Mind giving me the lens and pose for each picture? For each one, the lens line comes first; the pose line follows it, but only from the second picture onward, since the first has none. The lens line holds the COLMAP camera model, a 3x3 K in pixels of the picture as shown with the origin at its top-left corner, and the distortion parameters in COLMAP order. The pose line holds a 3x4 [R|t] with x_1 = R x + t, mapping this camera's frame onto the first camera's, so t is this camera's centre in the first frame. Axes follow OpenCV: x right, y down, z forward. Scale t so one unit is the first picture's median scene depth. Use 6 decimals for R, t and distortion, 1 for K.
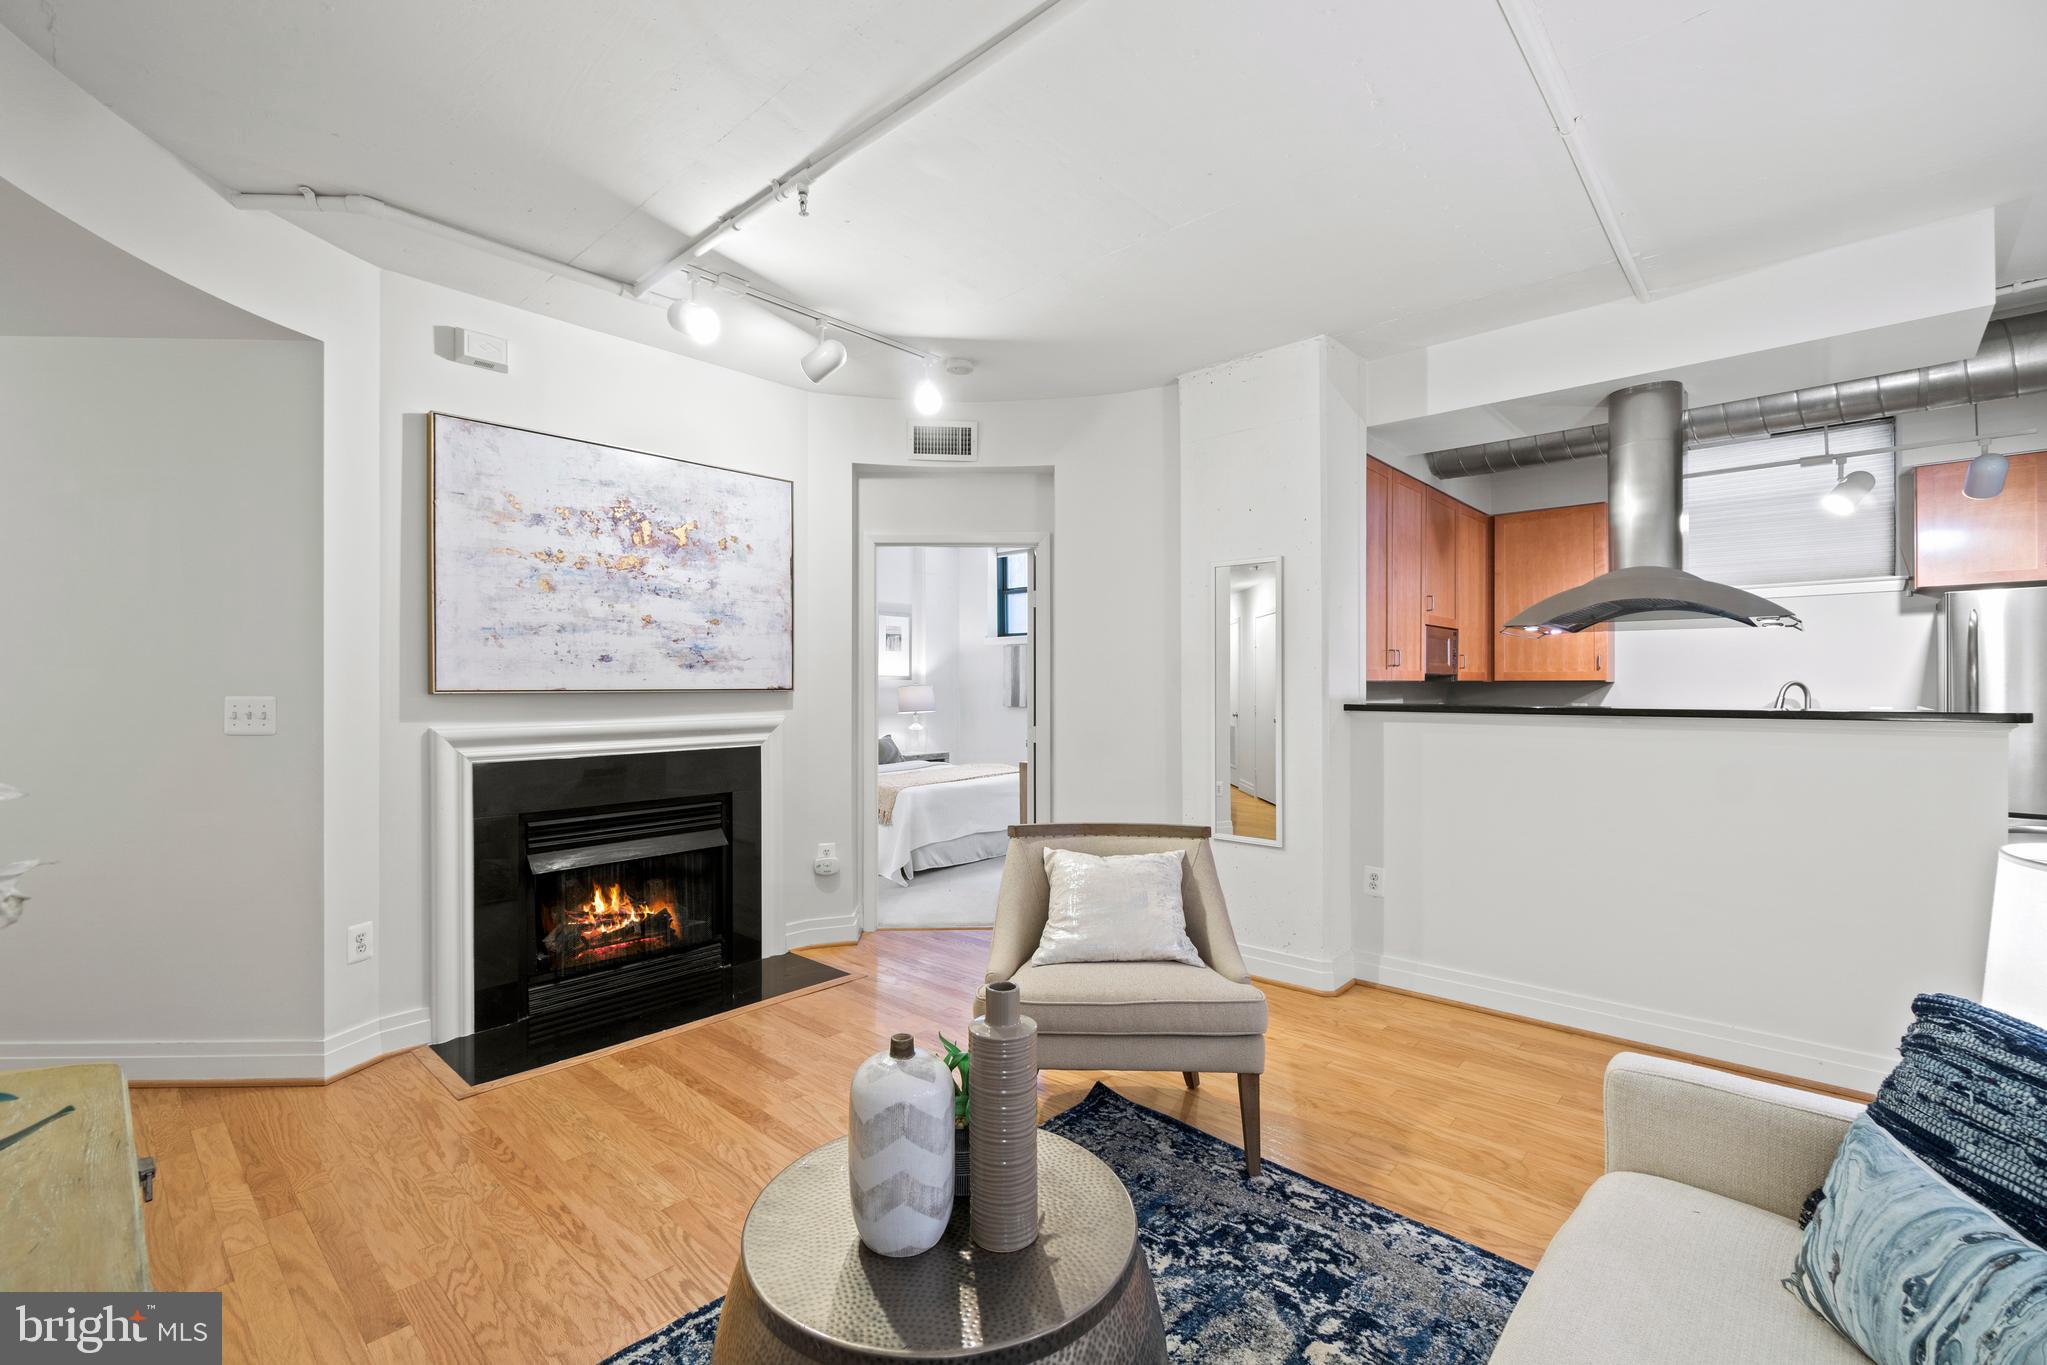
lens RADIAL K [[884.9, 0, 1003.0], [0, 884.9, 684.3], [0, 0, 1]] dist [-0.002776, 0.000230]
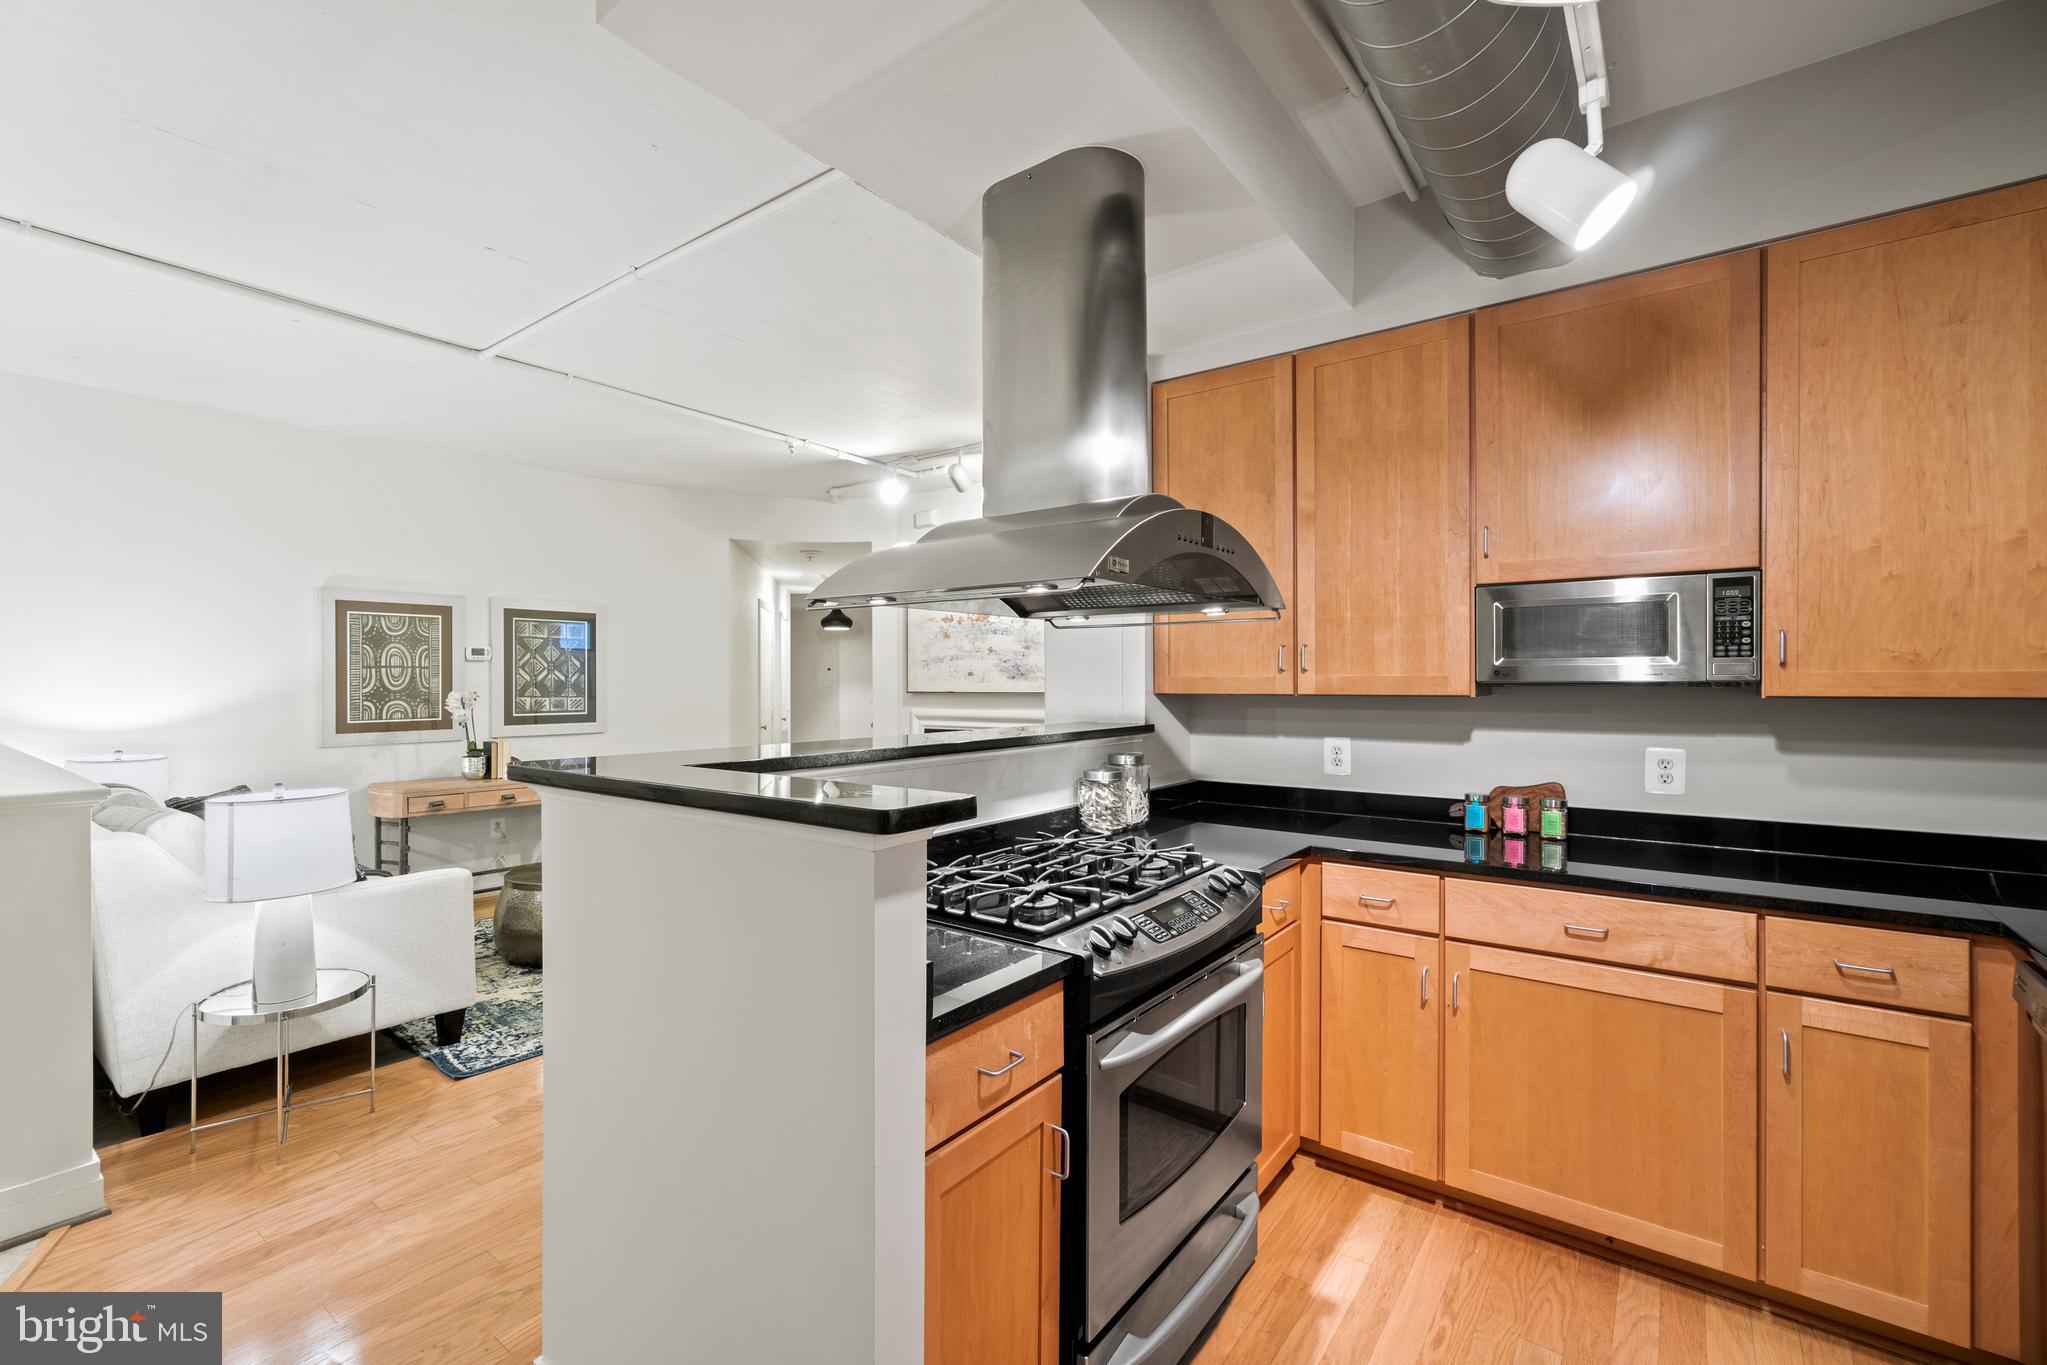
lens RADIAL K [[884.9, 0, 1003.0], [0, 884.9, 684.3], [0, 0, 1]] dist [-0.002776, 0.000230]
pose [[0.091564, 0.005372, -0.995785, 1.221569], [0.003570, 0.999977, 0.005723, -0.018052], [0.995793, -0.004079, 0.091543, 0.866922]]
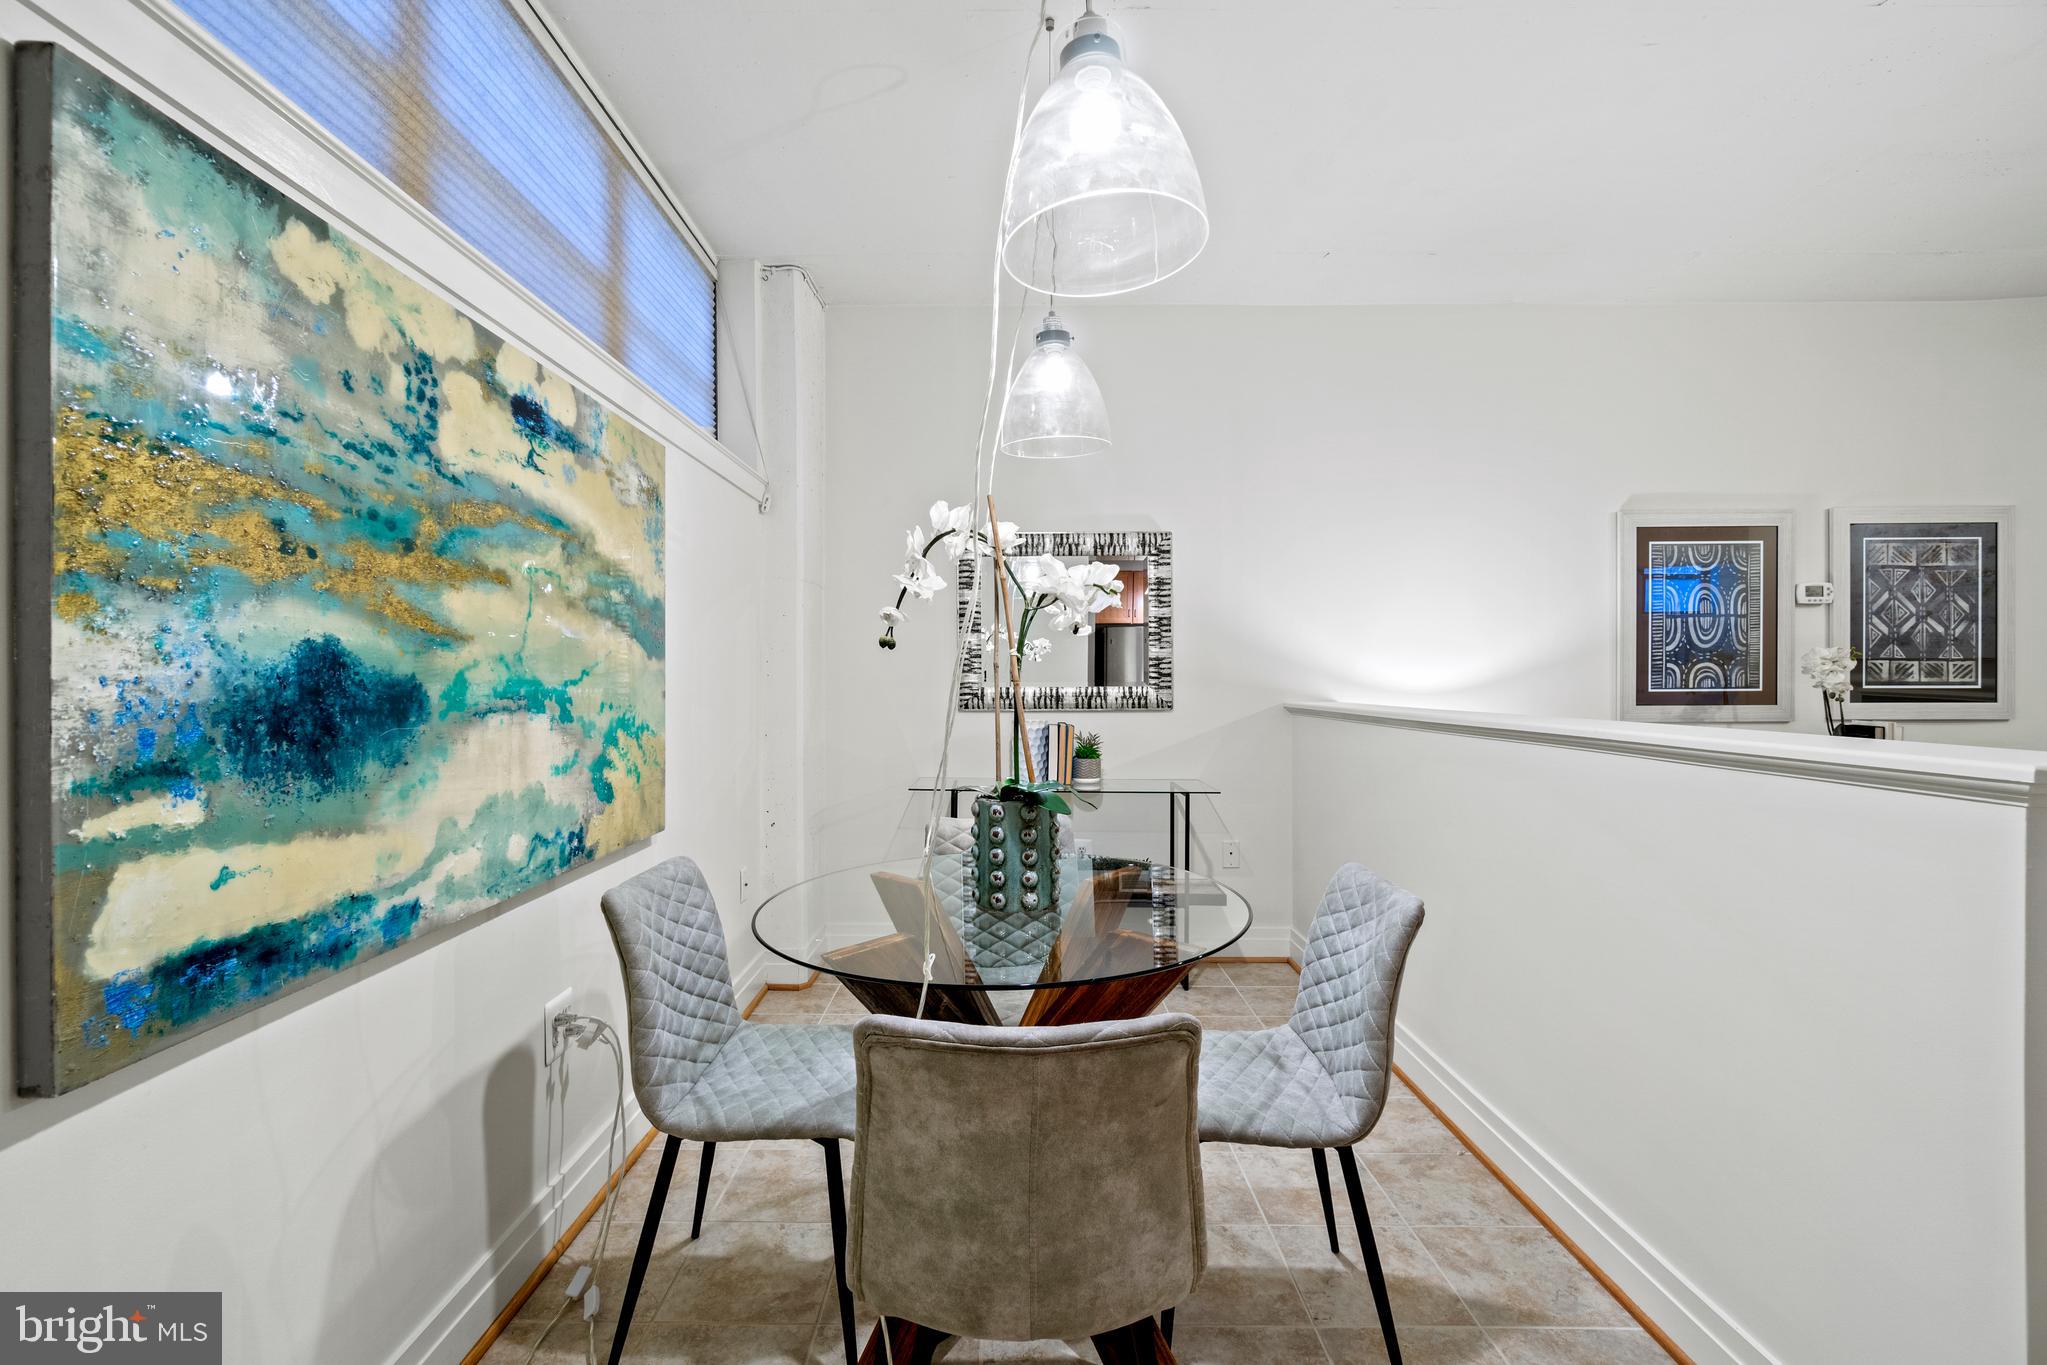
lens RADIAL K [[900.3, 0, 1000.5], [0, 900.3, 680.7], [0, 0, 1]] dist [-0.000508, 0.000464]
pose [[-0.737863, 0.005880, -0.674925, 1.028831], [0.005731, 0.999981, 0.002448, 0.025176], [0.674926, -0.002062, -0.737882, 0.266963]]
